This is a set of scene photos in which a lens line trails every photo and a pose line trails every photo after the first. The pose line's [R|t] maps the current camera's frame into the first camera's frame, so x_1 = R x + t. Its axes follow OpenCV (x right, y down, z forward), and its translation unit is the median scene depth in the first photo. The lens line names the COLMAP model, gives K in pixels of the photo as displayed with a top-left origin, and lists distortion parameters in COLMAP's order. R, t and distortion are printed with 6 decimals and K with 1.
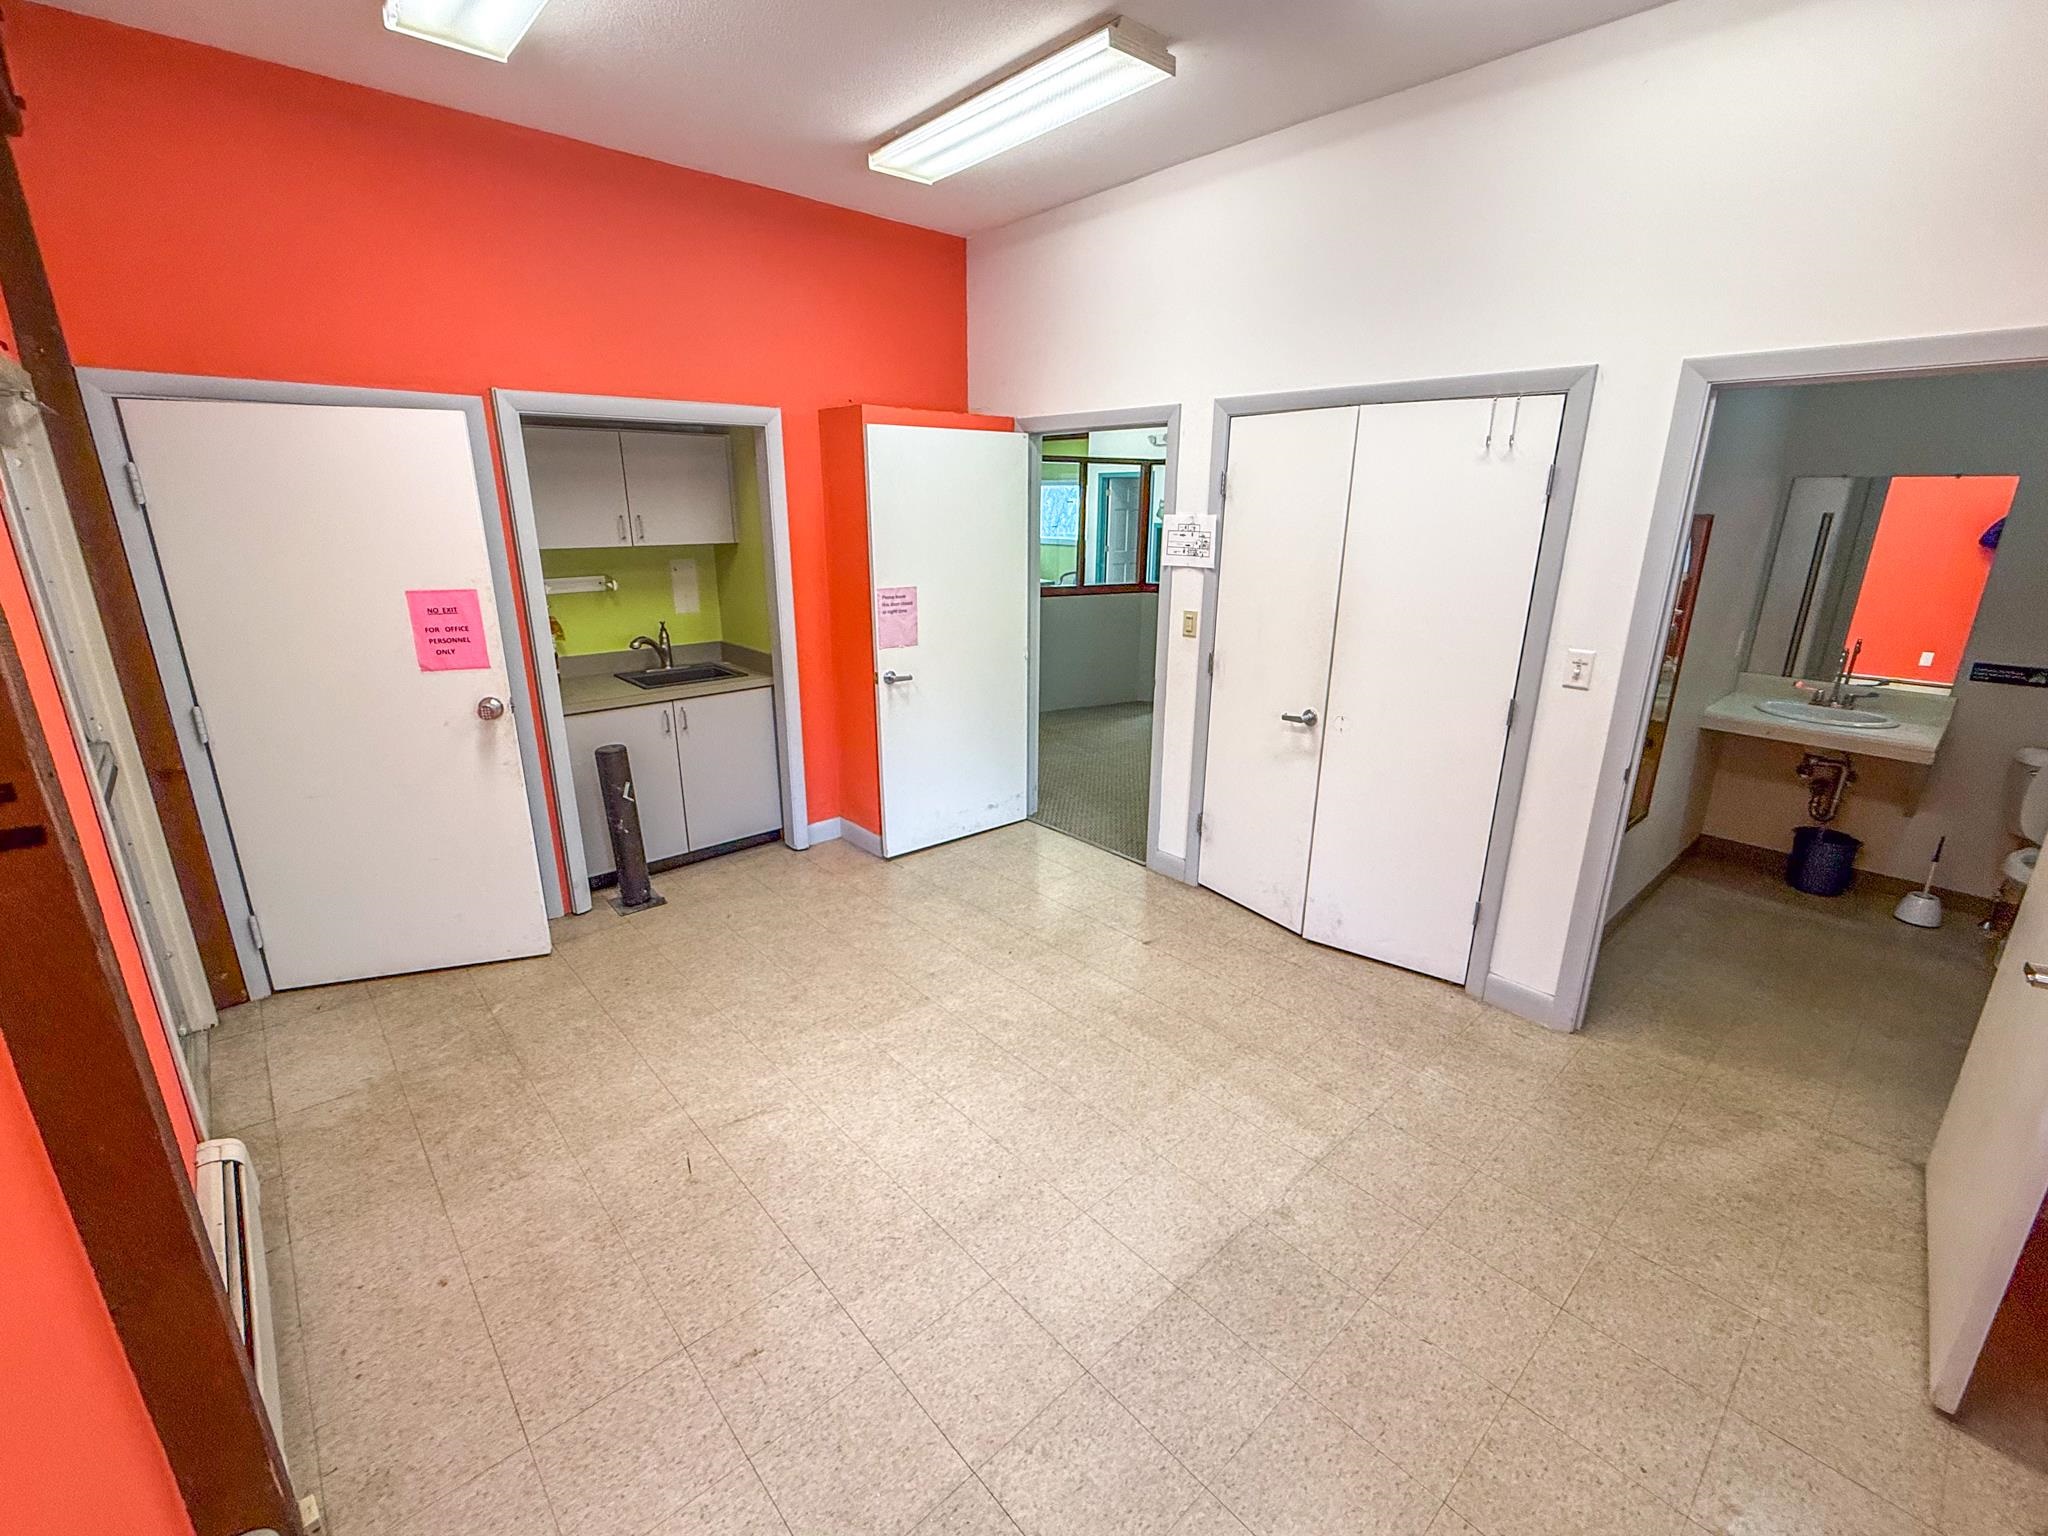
lens RADIAL K [[877.3, 0, 1020.7], [0, 877.3, 766.4], [0, 0, 1]] dist [-0.009228, -0.000574]
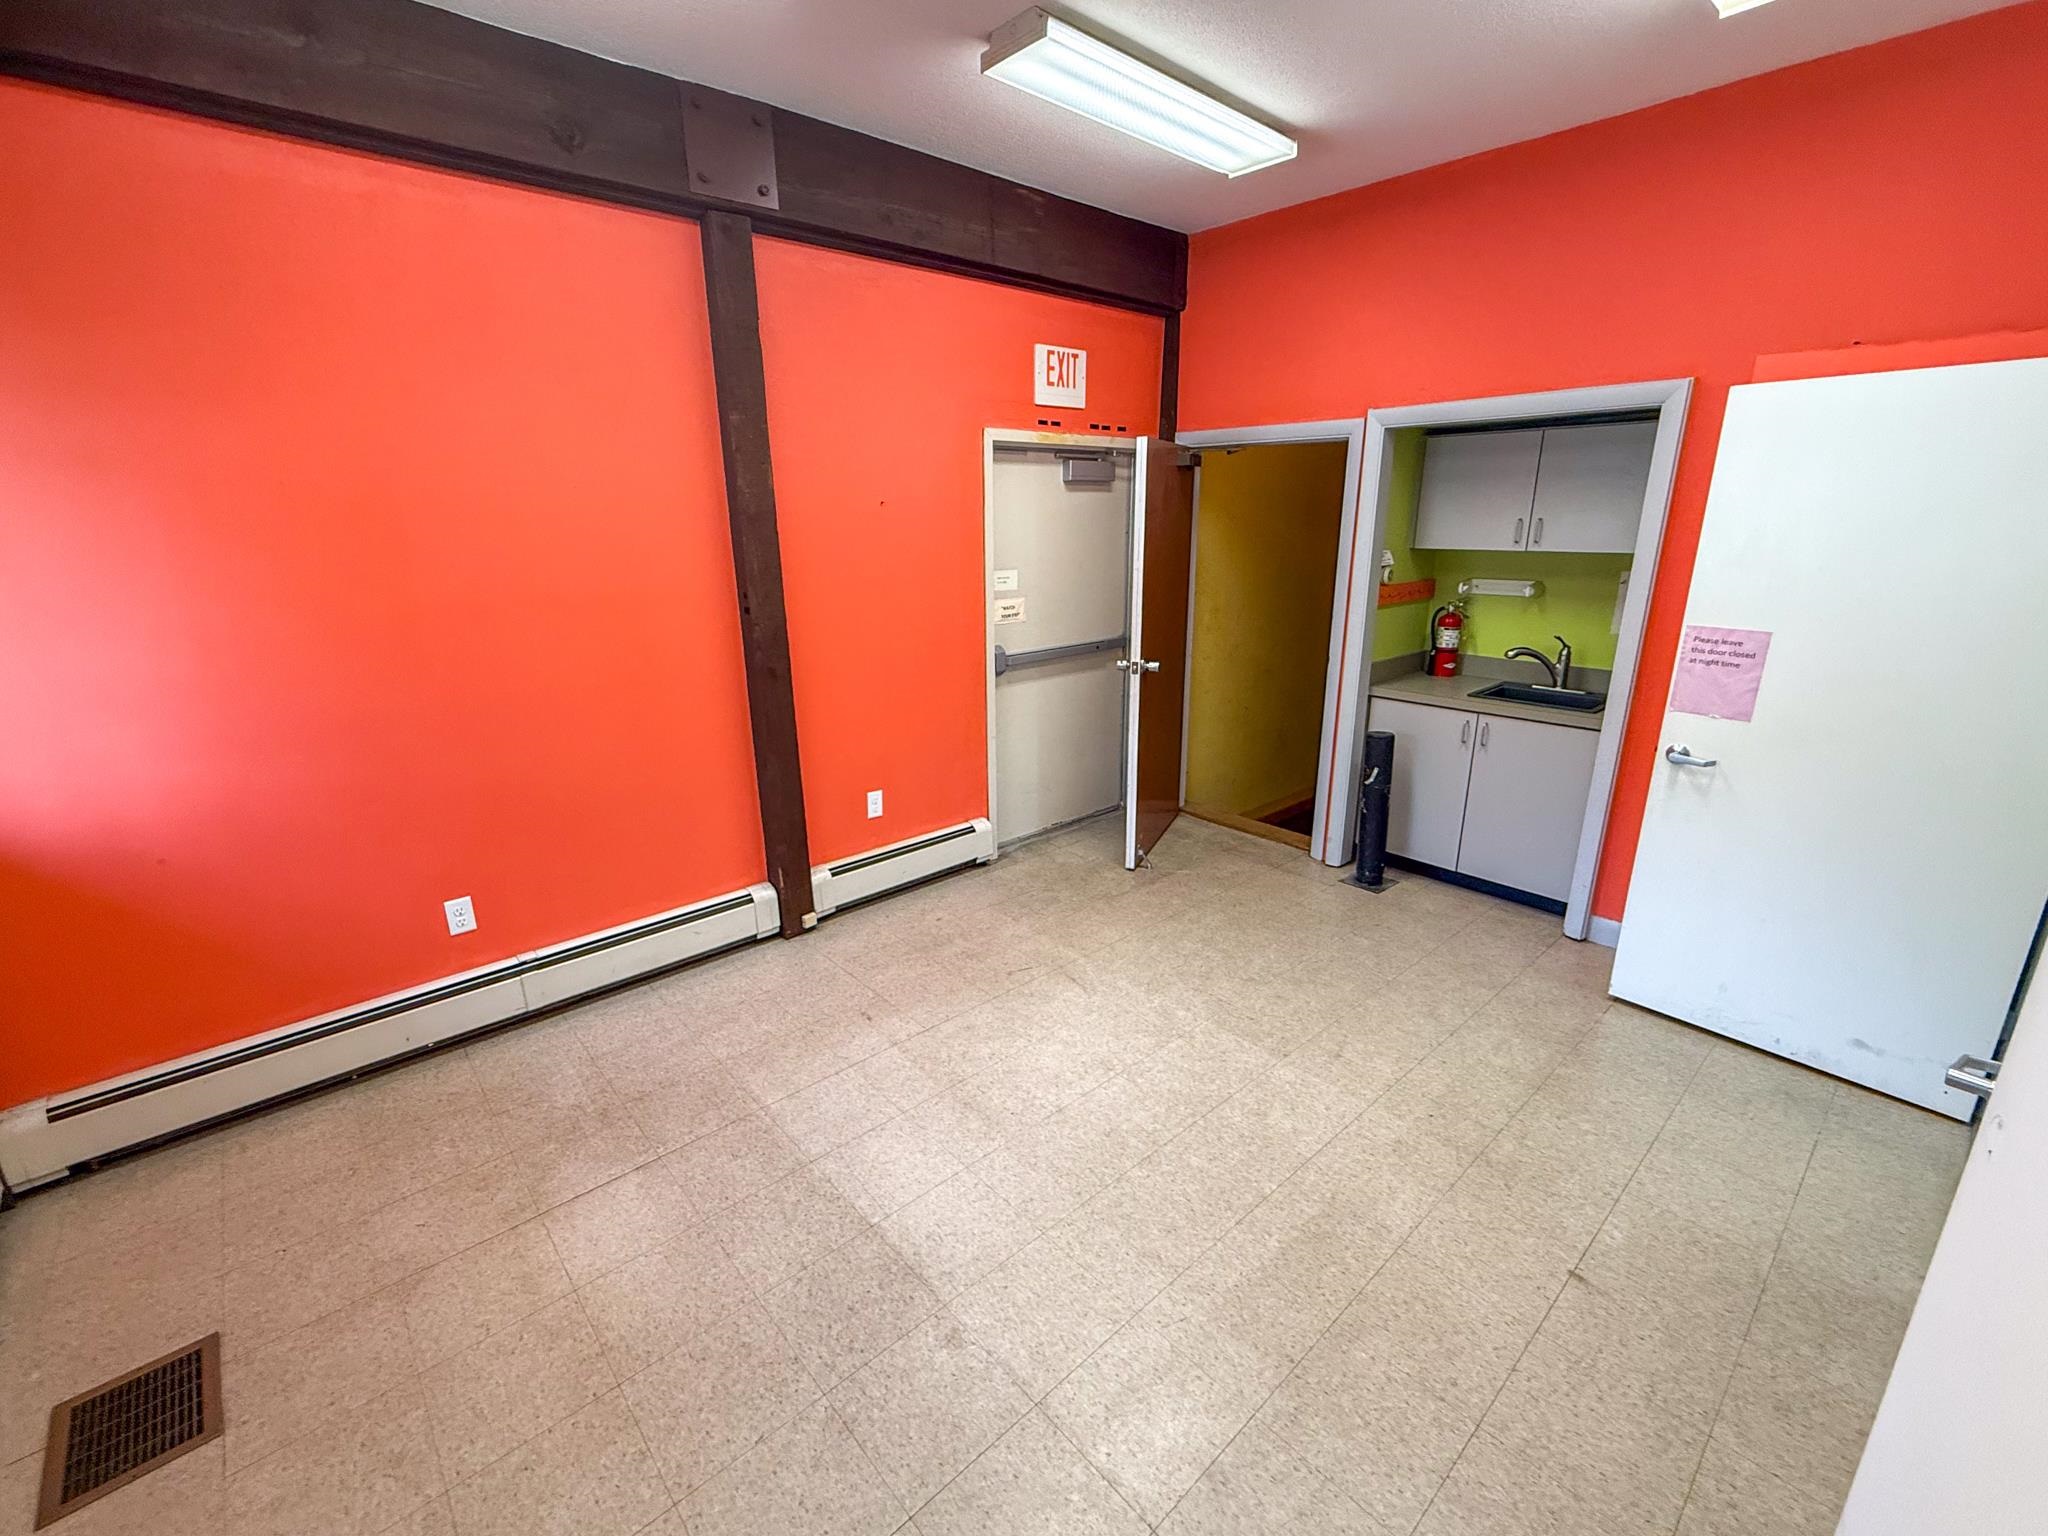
lens RADIAL K [[877.3, 0, 1024.4], [0, 877.3, 764.3], [0, 0, 1]] dist [-0.009228, -0.000574]
pose [[-0.004368, 0.272332, -0.962193, 0.735502], [-0.283547, 0.922374, 0.262349, -0.183280], [0.958948, 0.273973, 0.073190, 0.654265]]
